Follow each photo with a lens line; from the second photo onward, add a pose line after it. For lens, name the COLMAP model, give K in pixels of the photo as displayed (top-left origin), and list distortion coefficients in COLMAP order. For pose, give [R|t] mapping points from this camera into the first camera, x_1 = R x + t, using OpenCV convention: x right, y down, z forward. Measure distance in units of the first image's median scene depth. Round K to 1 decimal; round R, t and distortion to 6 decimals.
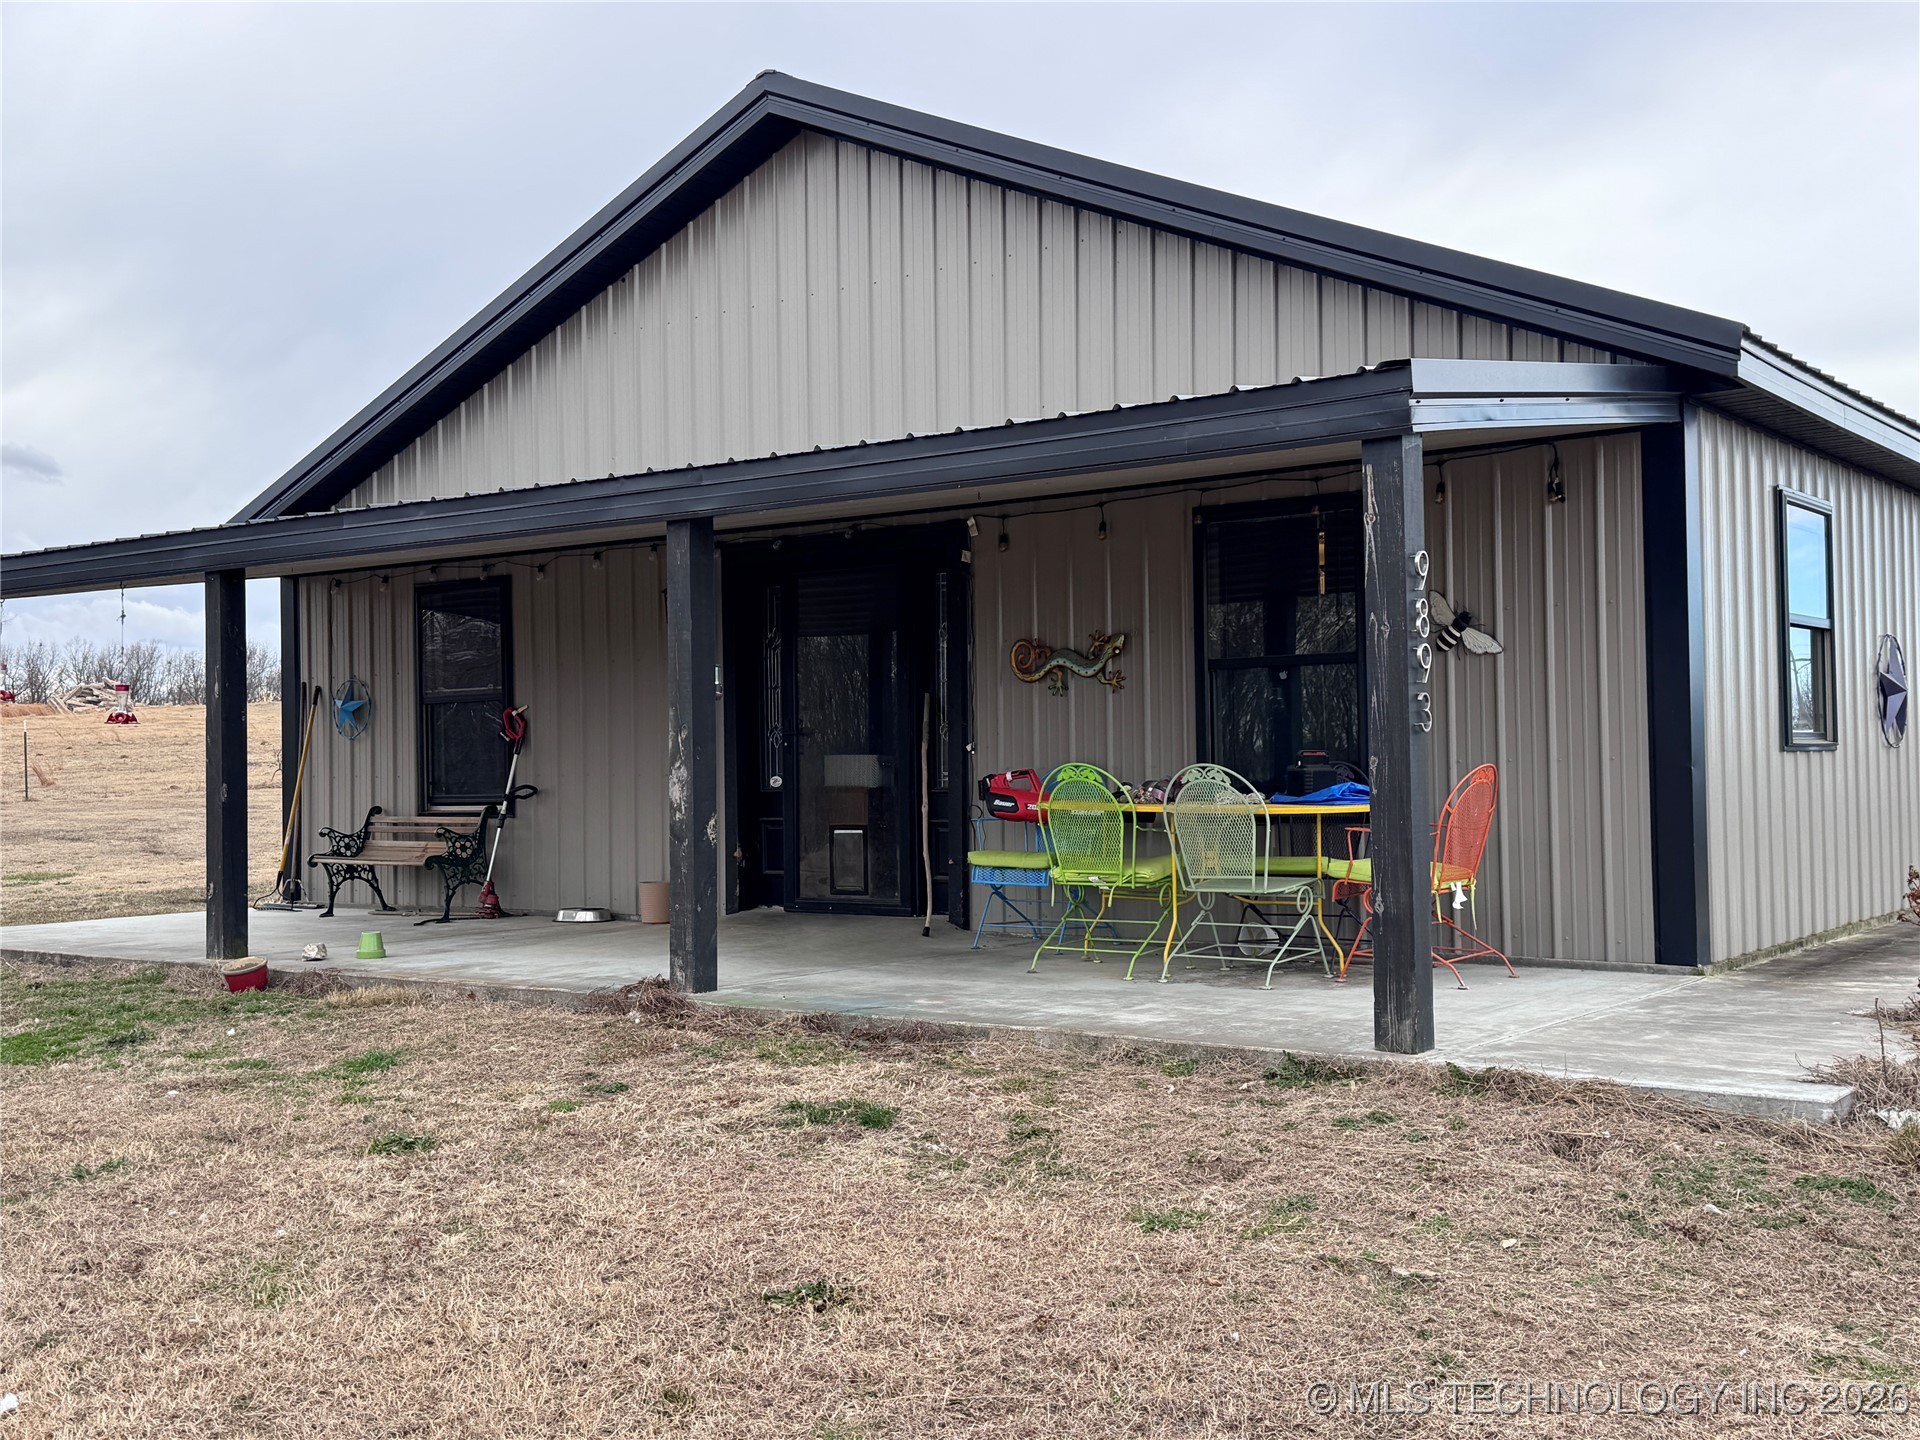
lens RADIAL K [[2033.5, 0, 981.0], [0, 2033.5, 686.9], [0, 0, 1]] dist [0.042305, 0.000000]
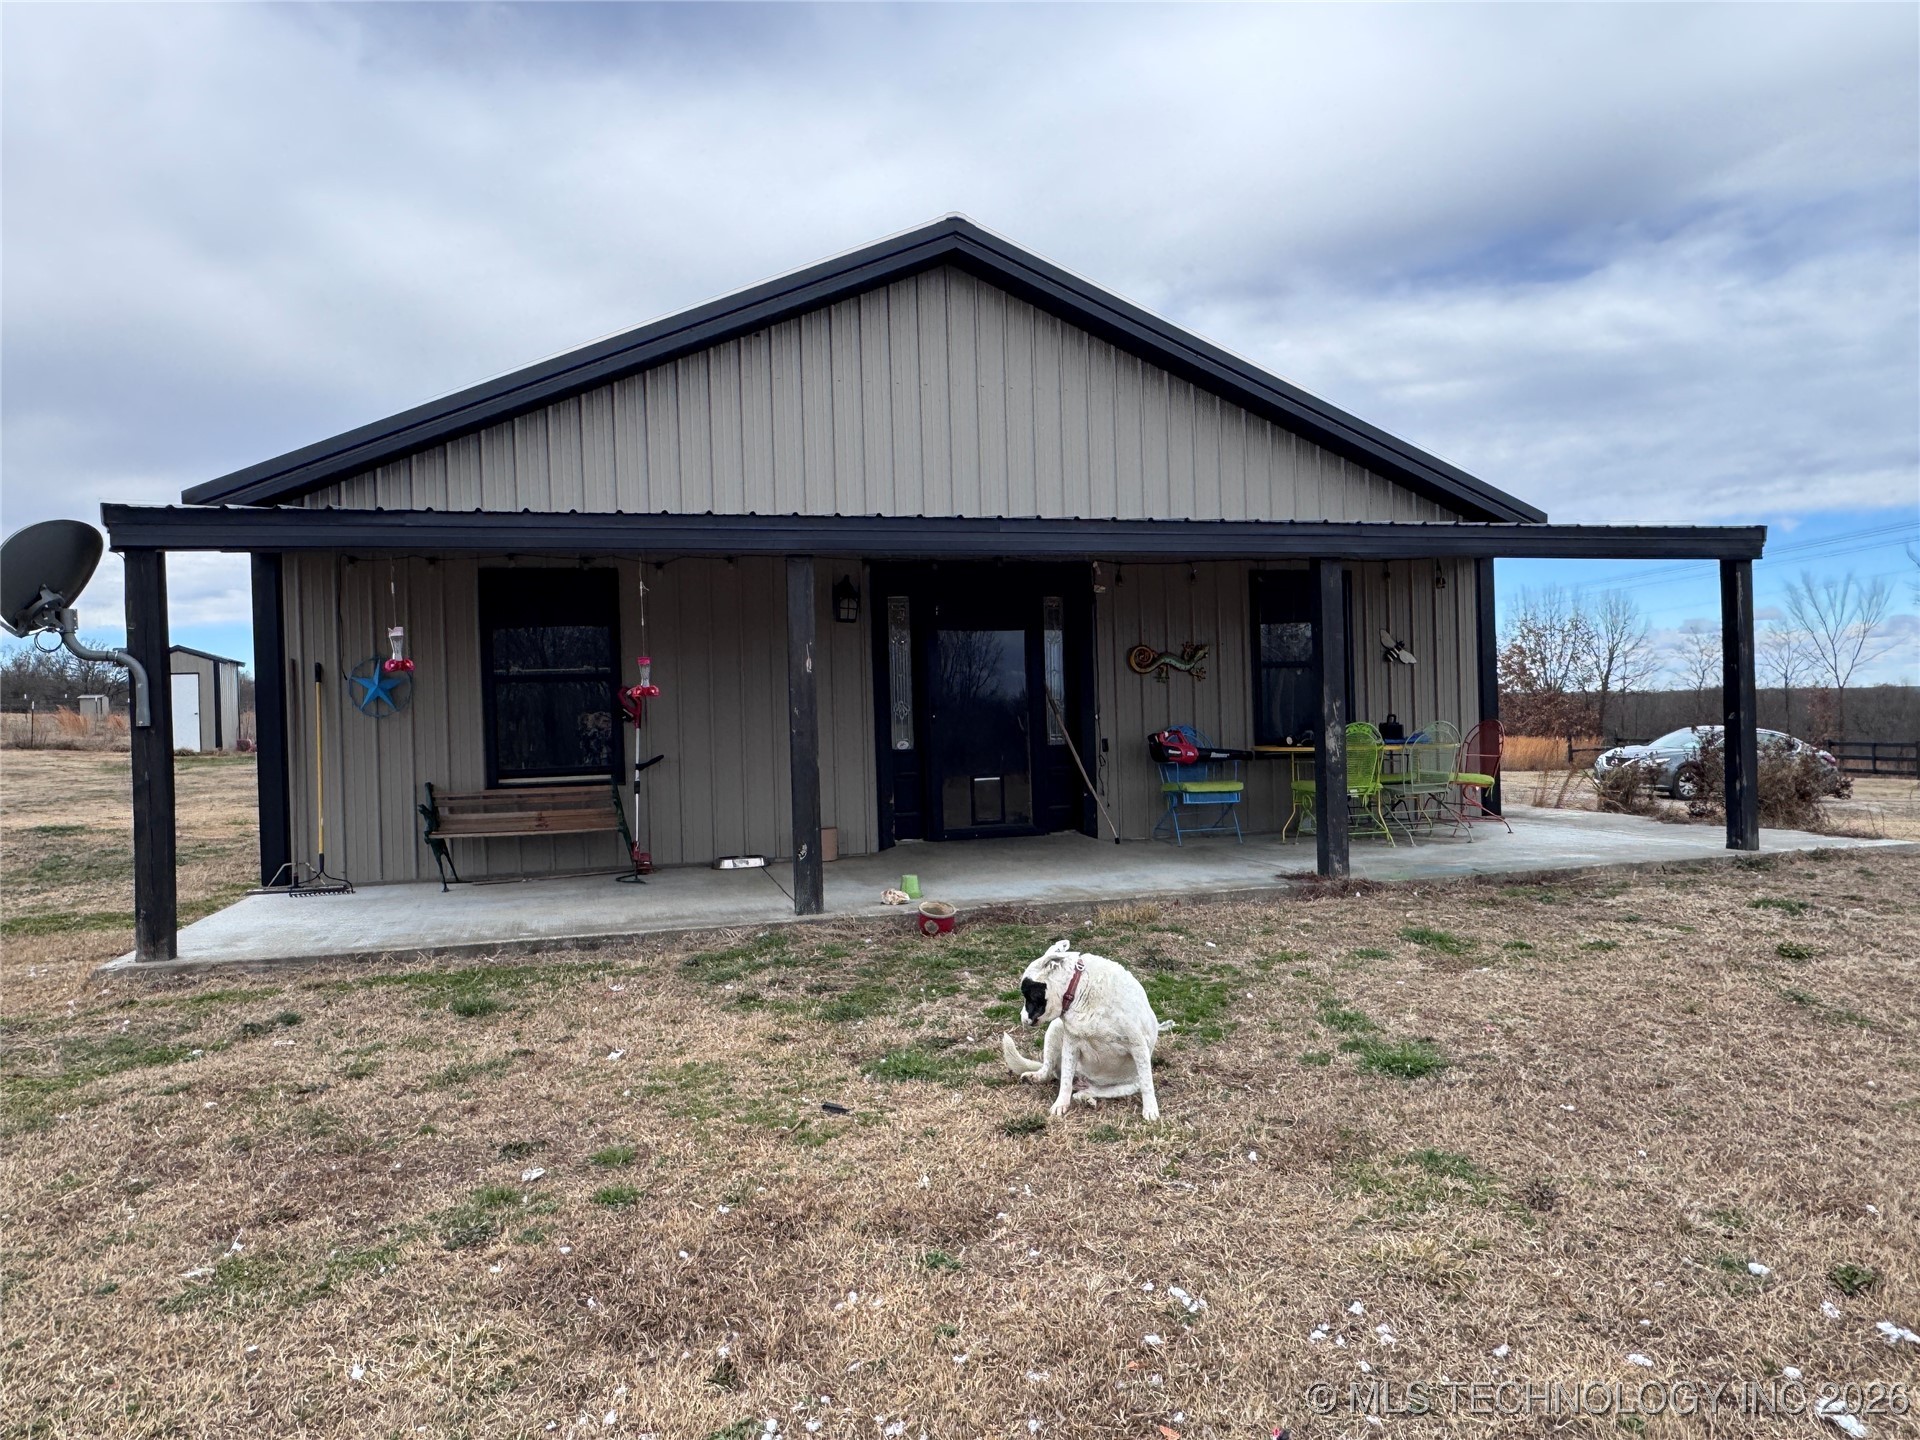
lens RADIAL K [[1329.3, 0, 970.4], [0, 1329.3, 711.8], [0, 0, 1]] dist [0.048964, -0.055545]
pose [[0.617472, -0.001042, 0.786592, -0.890747], [-0.010037, 0.999907, 0.009203, 0.019384], [-0.786529, -0.013578, 0.617404, 0.509710]]
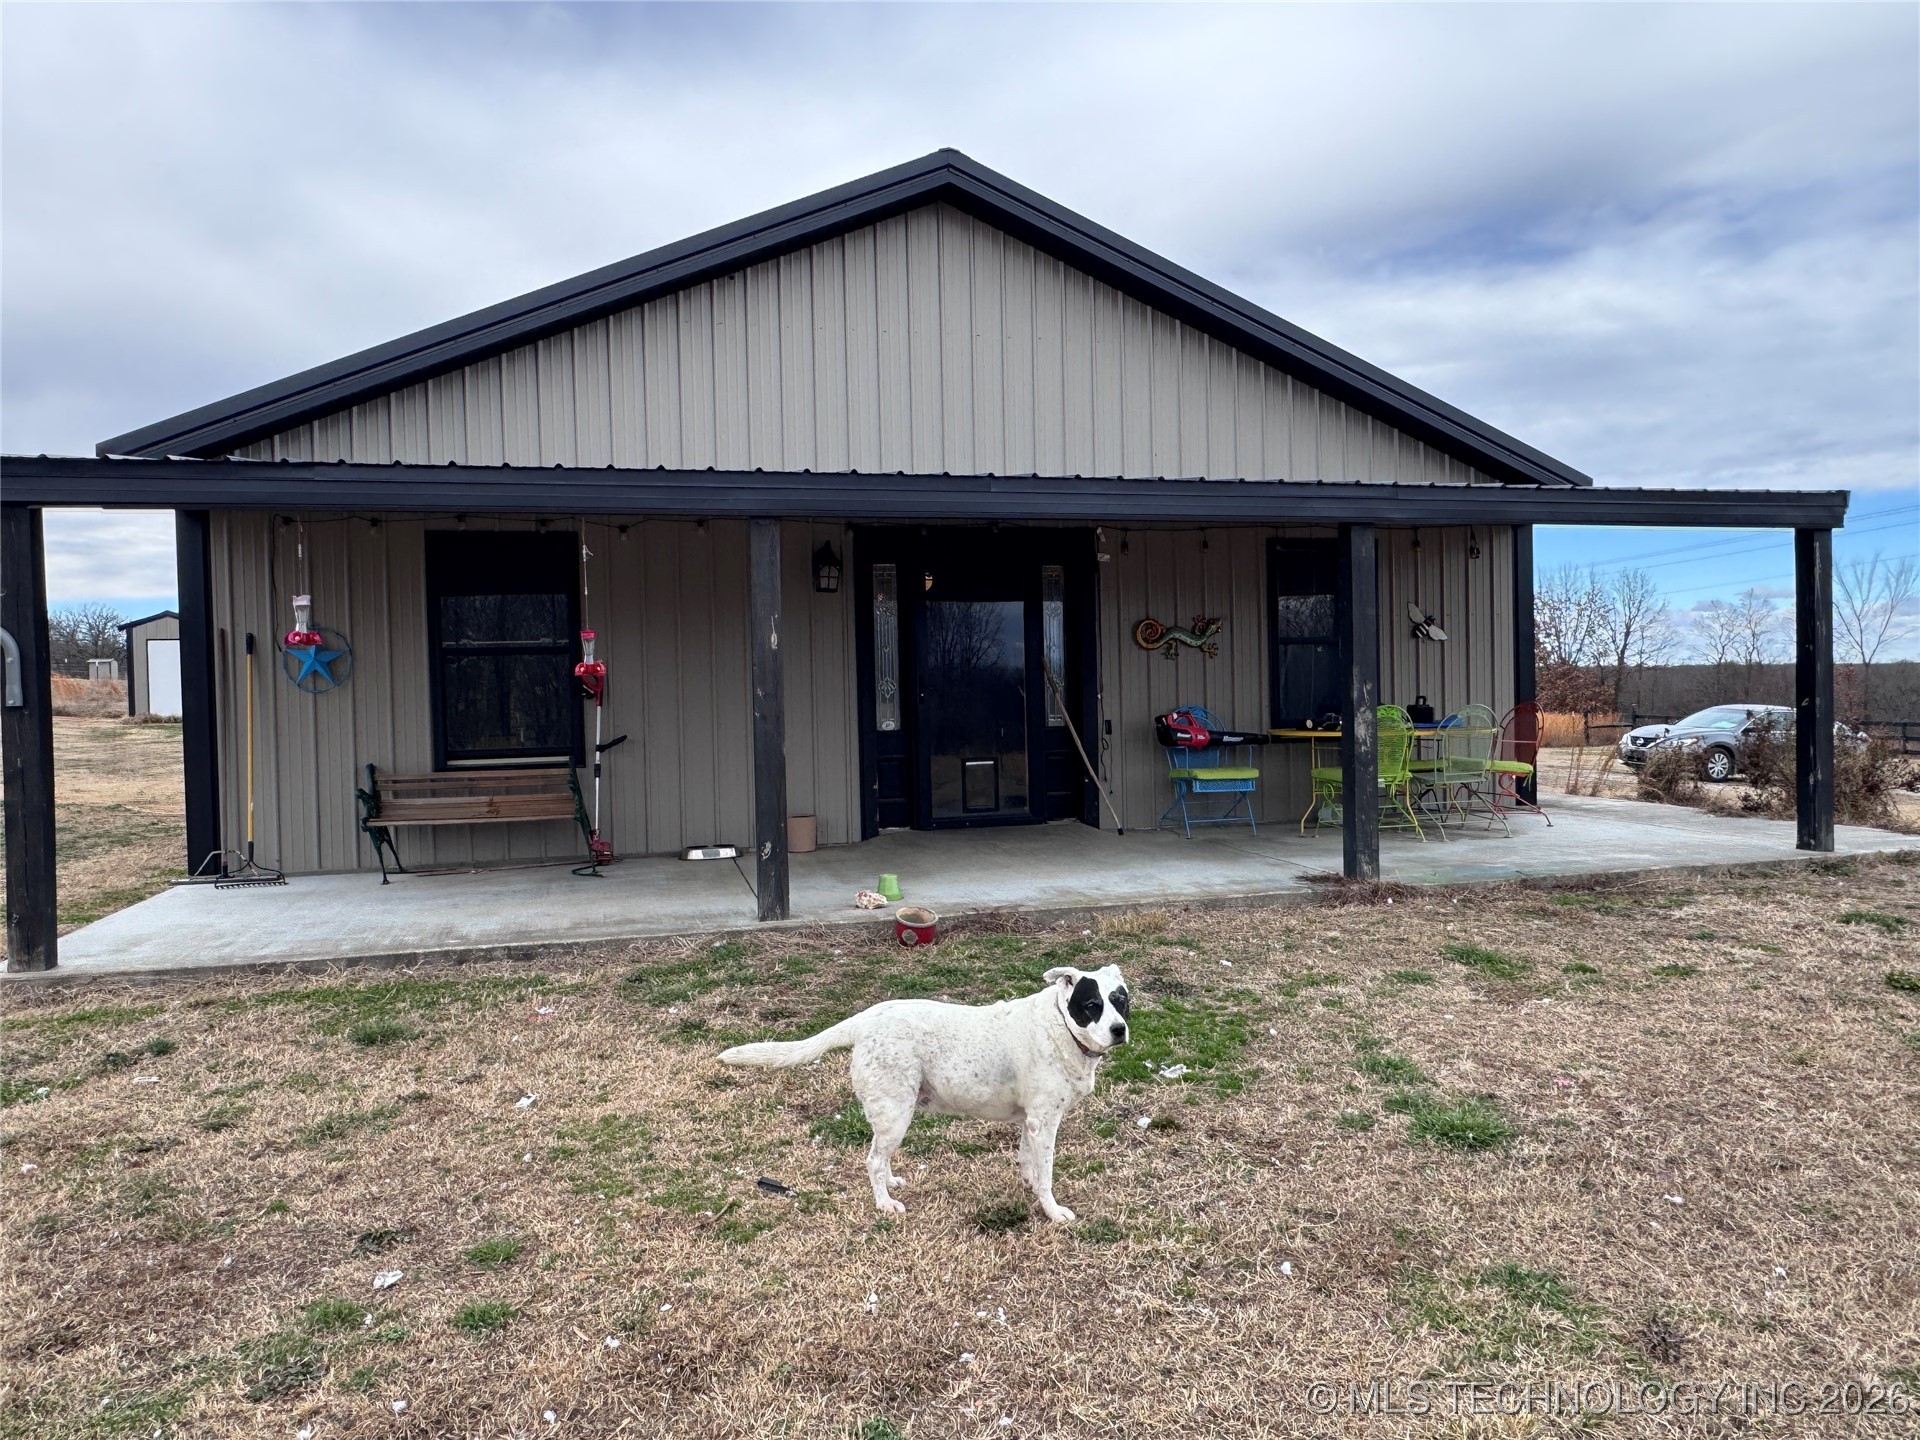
lens RADIAL K [[1329.3, 0, 953.2], [0, 1329.3, 709.2], [0, 0, 1]] dist [0.048964, -0.055545]
pose [[0.630128, -0.012832, 0.776385, -0.822721], [-0.016693, 0.999409, 0.030066, 0.014043], [-0.776312, -0.031905, 0.629541, 0.551853]]
